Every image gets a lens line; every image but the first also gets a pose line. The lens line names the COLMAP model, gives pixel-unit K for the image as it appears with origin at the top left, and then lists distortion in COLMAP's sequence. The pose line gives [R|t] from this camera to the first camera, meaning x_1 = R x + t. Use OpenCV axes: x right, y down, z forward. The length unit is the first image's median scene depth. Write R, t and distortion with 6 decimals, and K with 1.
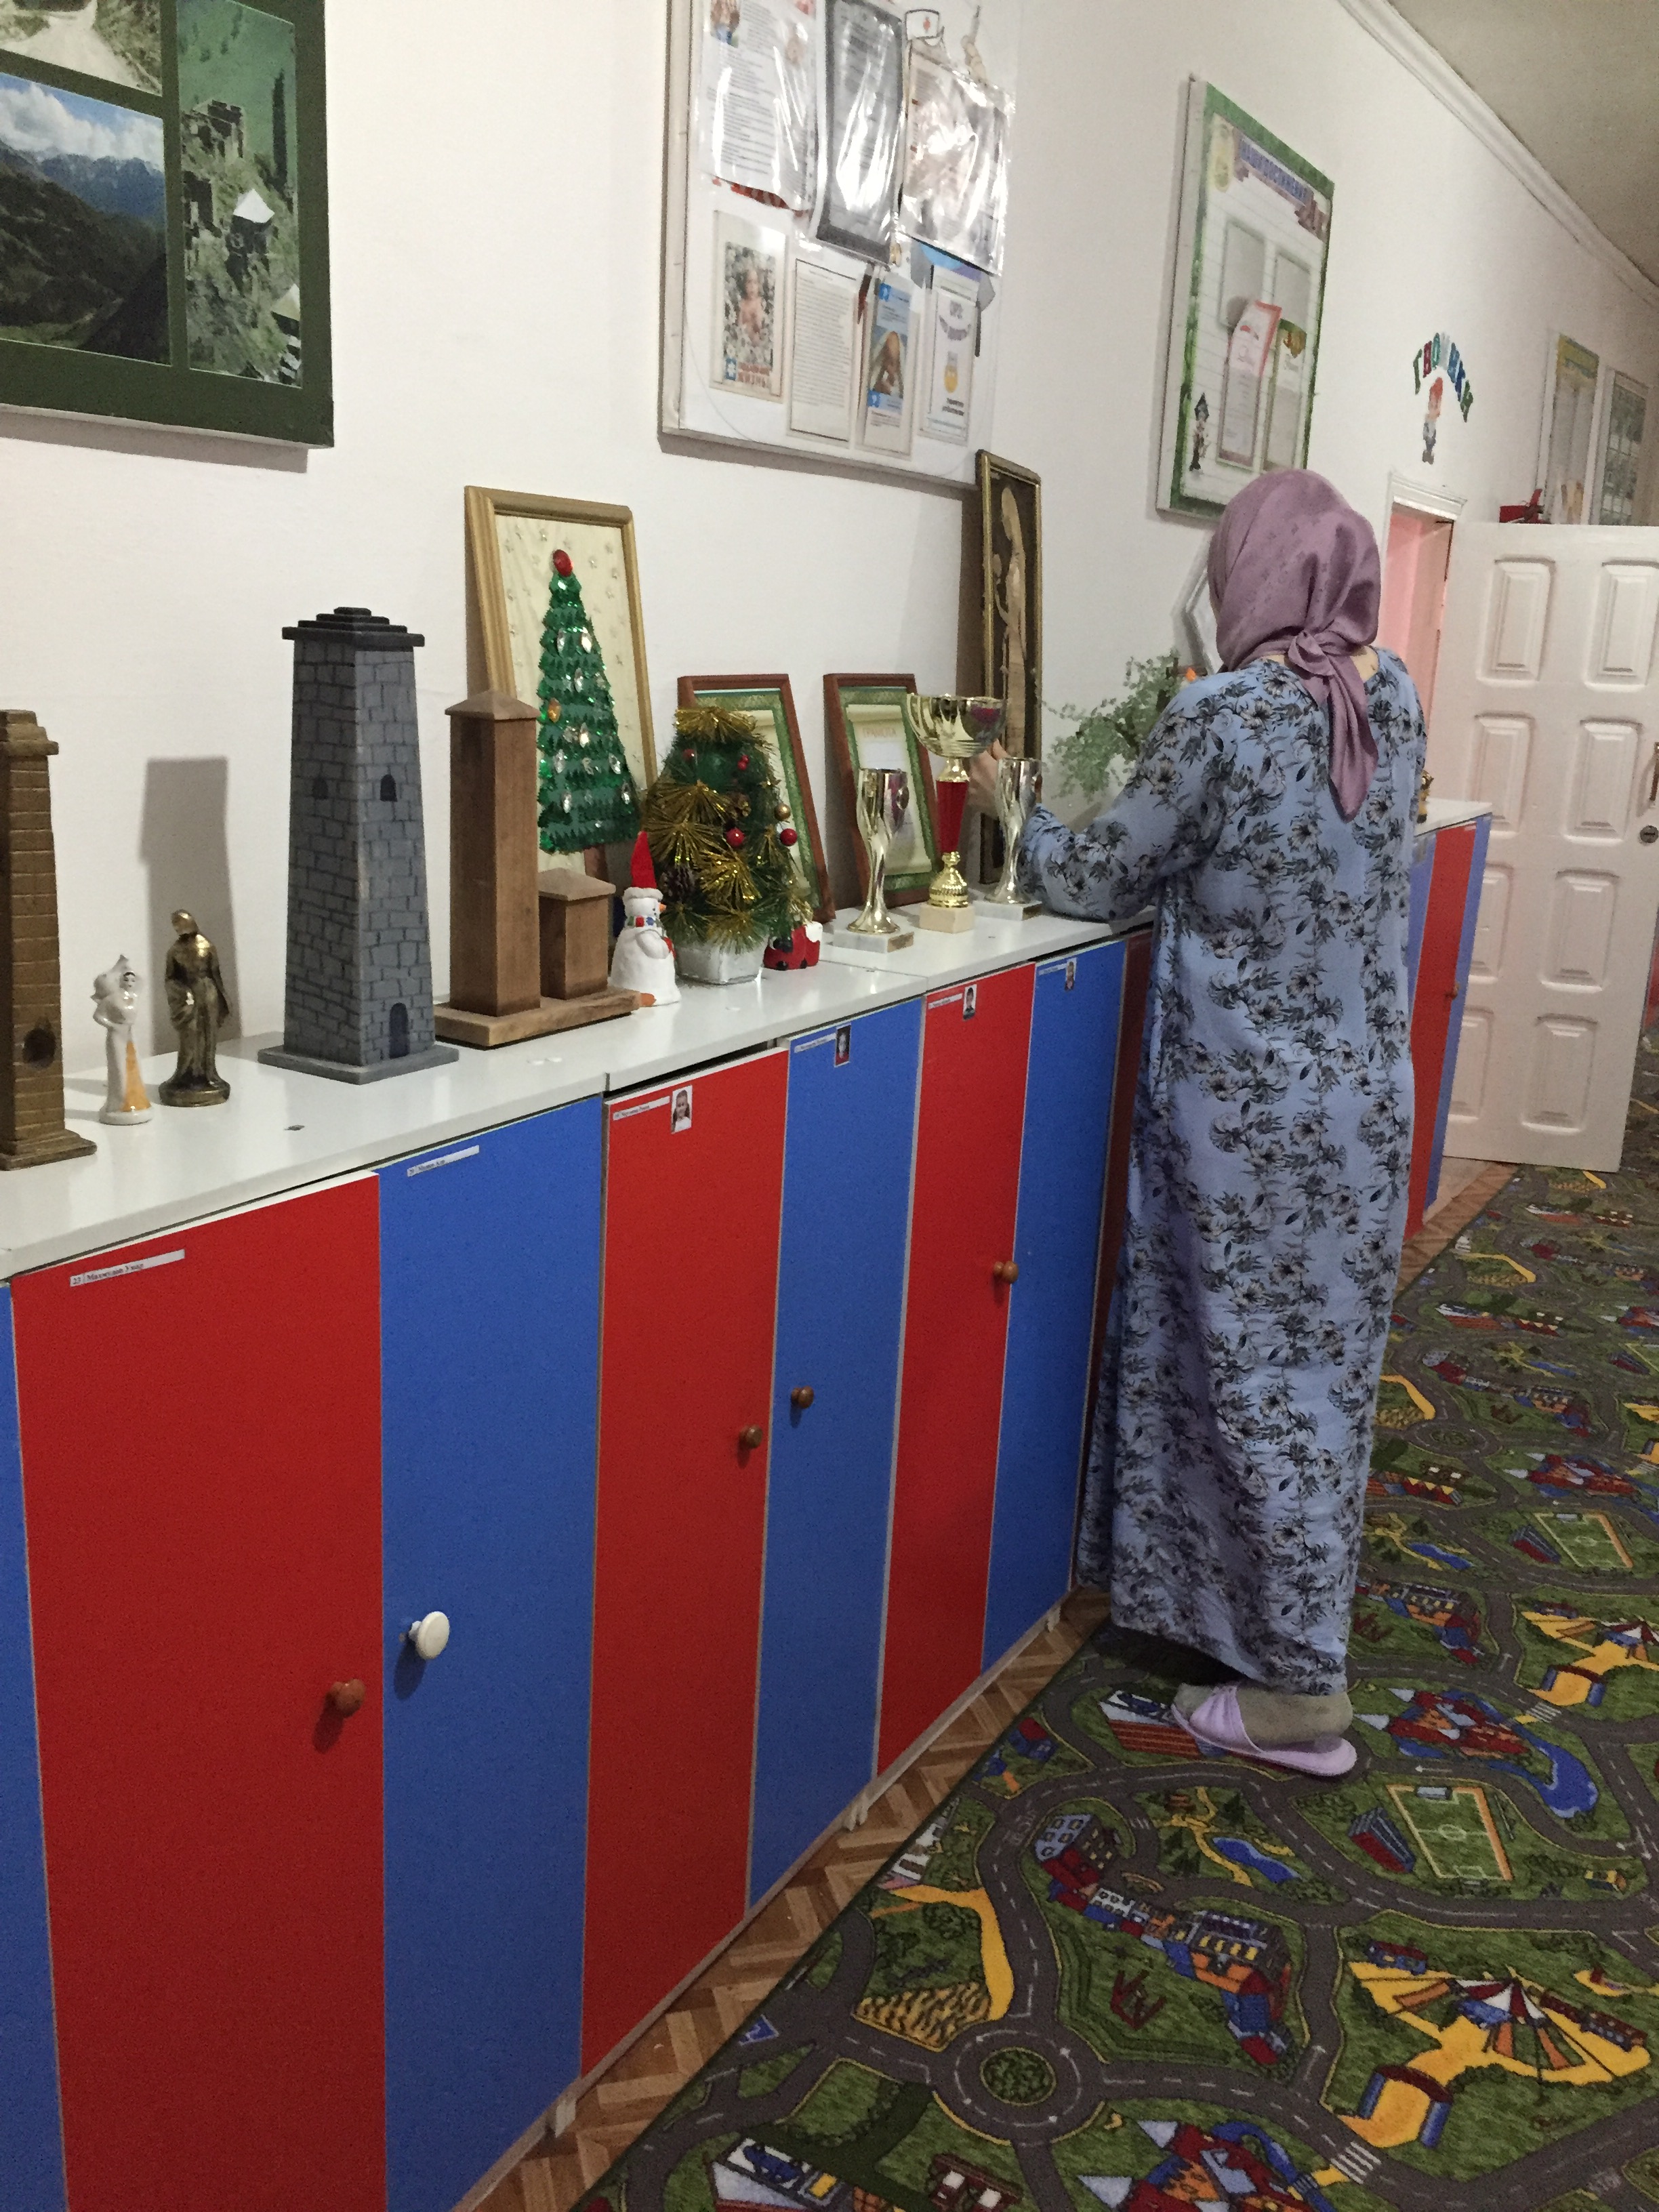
lens RADIAL K [[1899.2, 0, 835.2], [0, 1899.2, 1101.6], [0, 0, 1]] dist [0.072915, -0.097054]
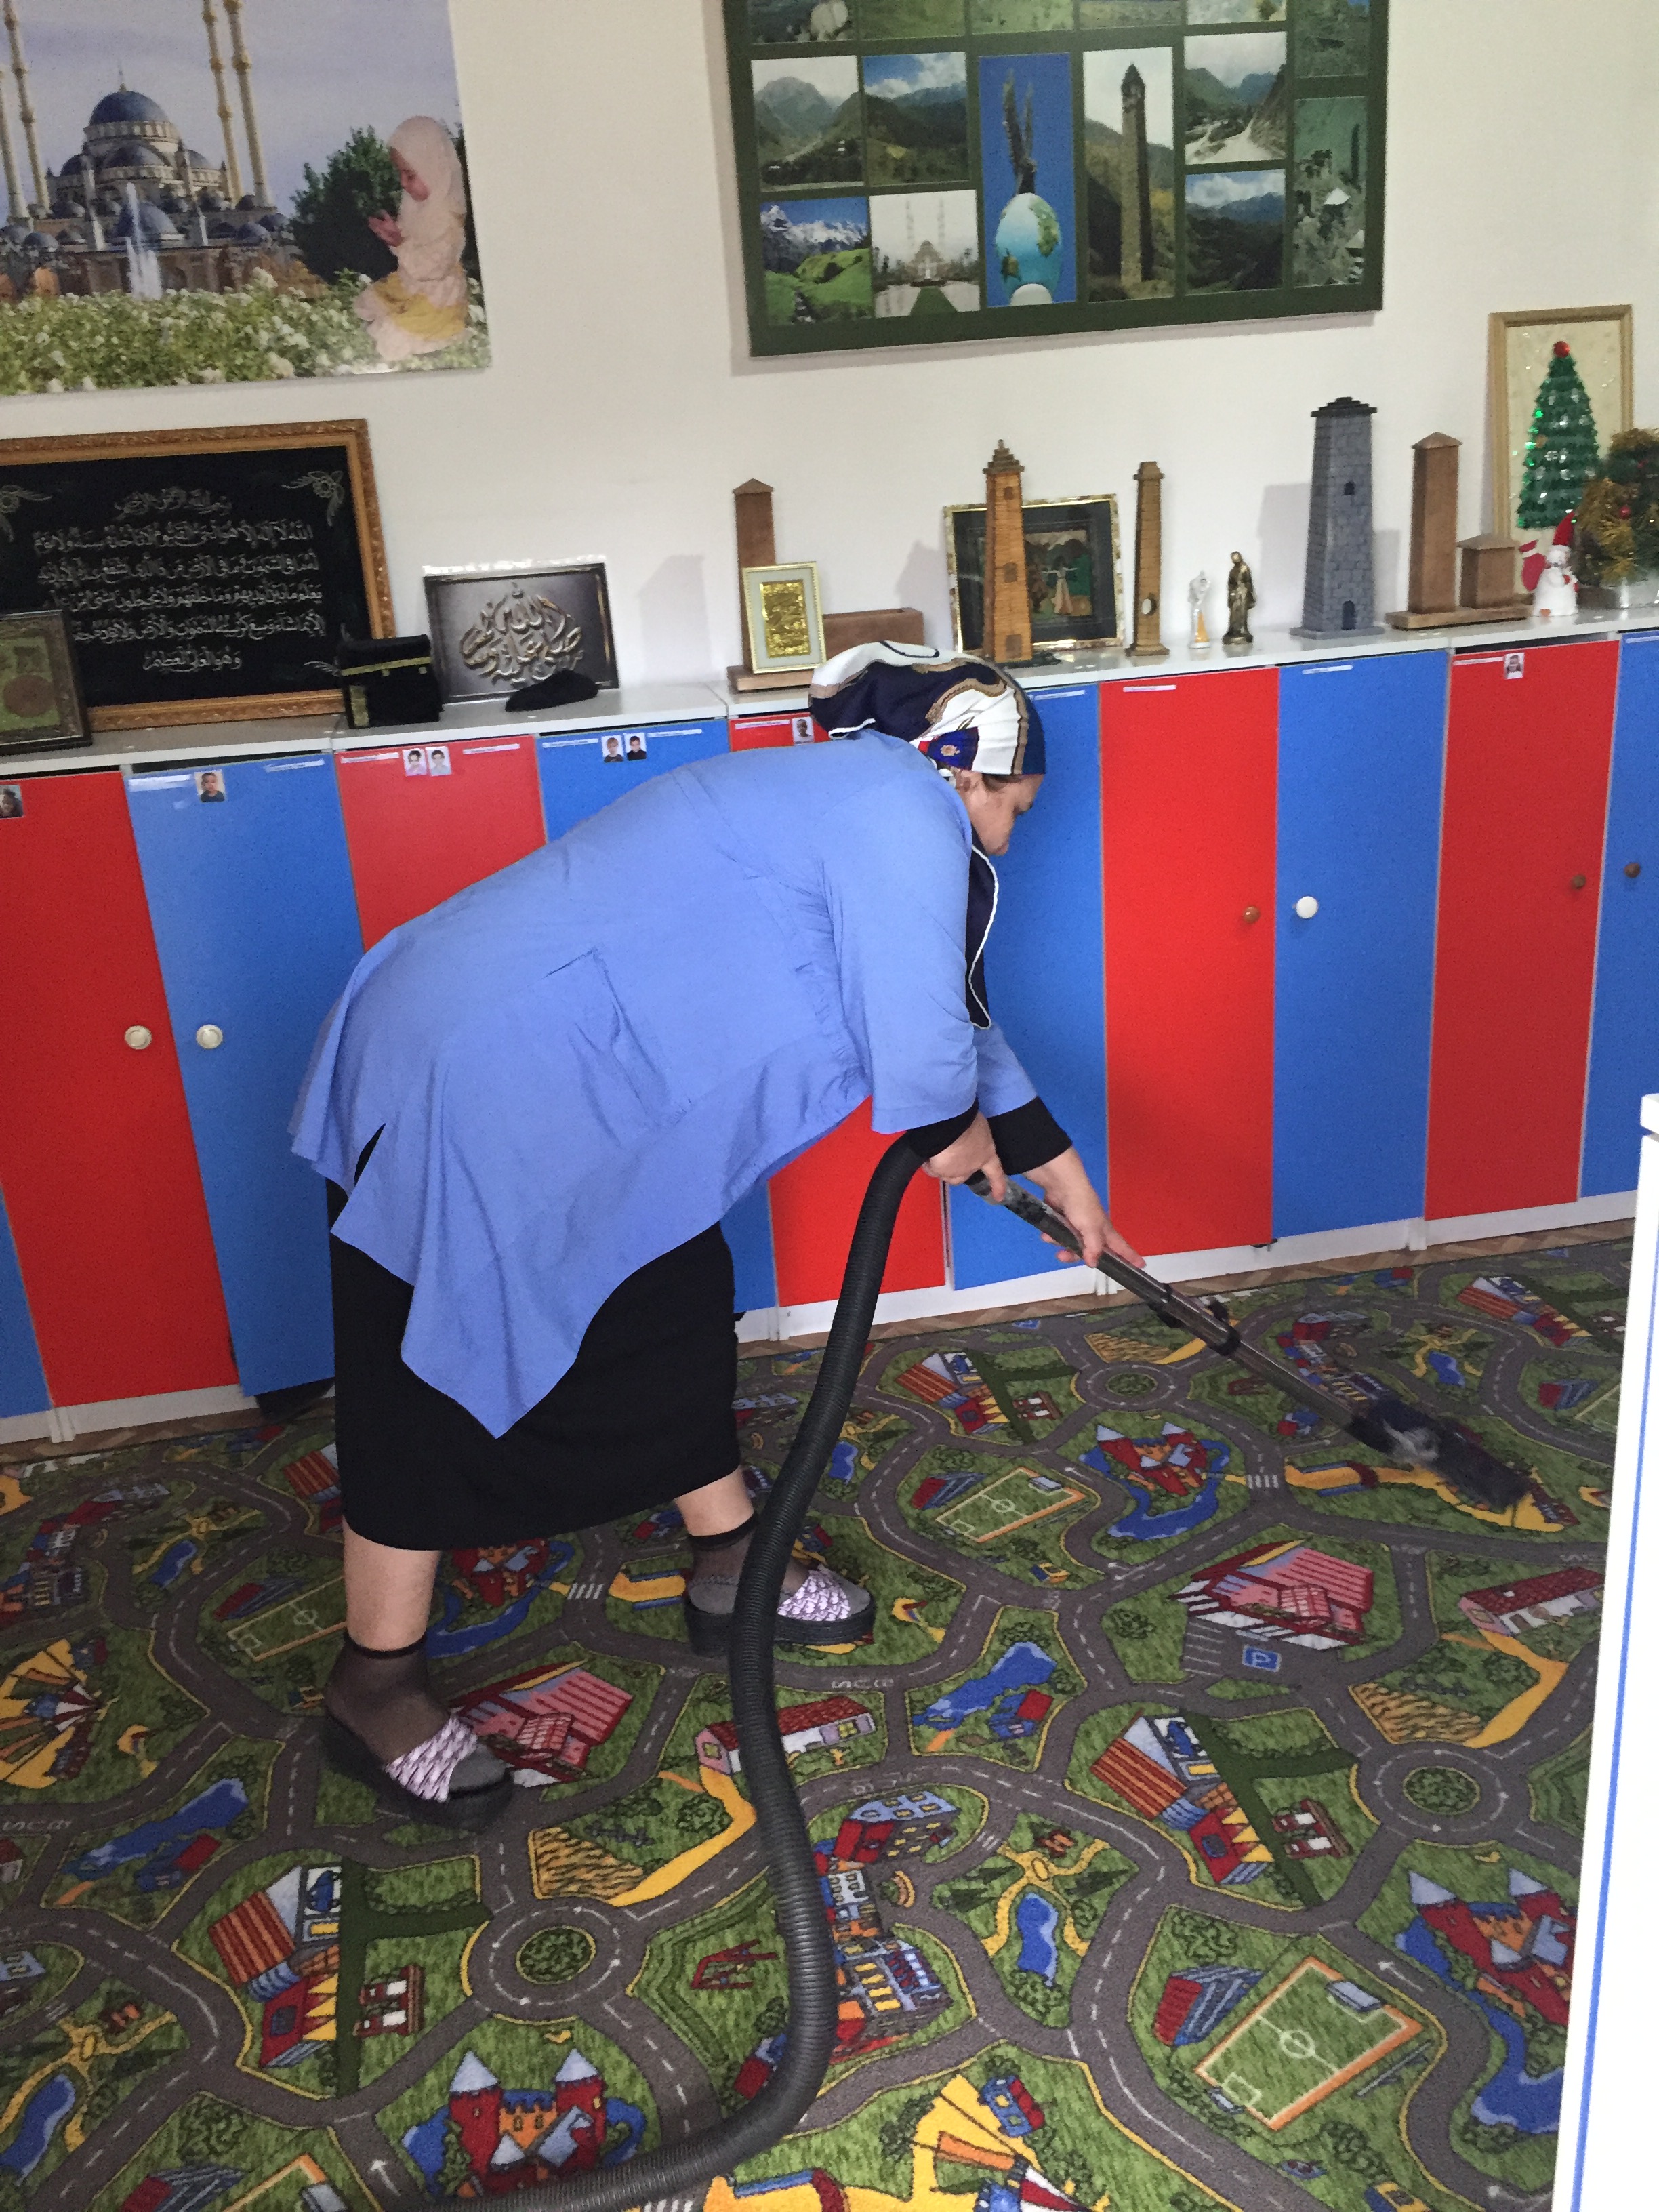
lens RADIAL K [[1899.2, 0, 828.6], [0, 1899.2, 1100.6], [0, 0, 1]] dist [0.072915, -0.097054]
pose [[0.642467, 0.160648, -0.749285, 1.024285], [-0.094965, 0.986933, 0.130173, 0.259839], [0.760406, -0.012476, 0.649328, -0.731476]]
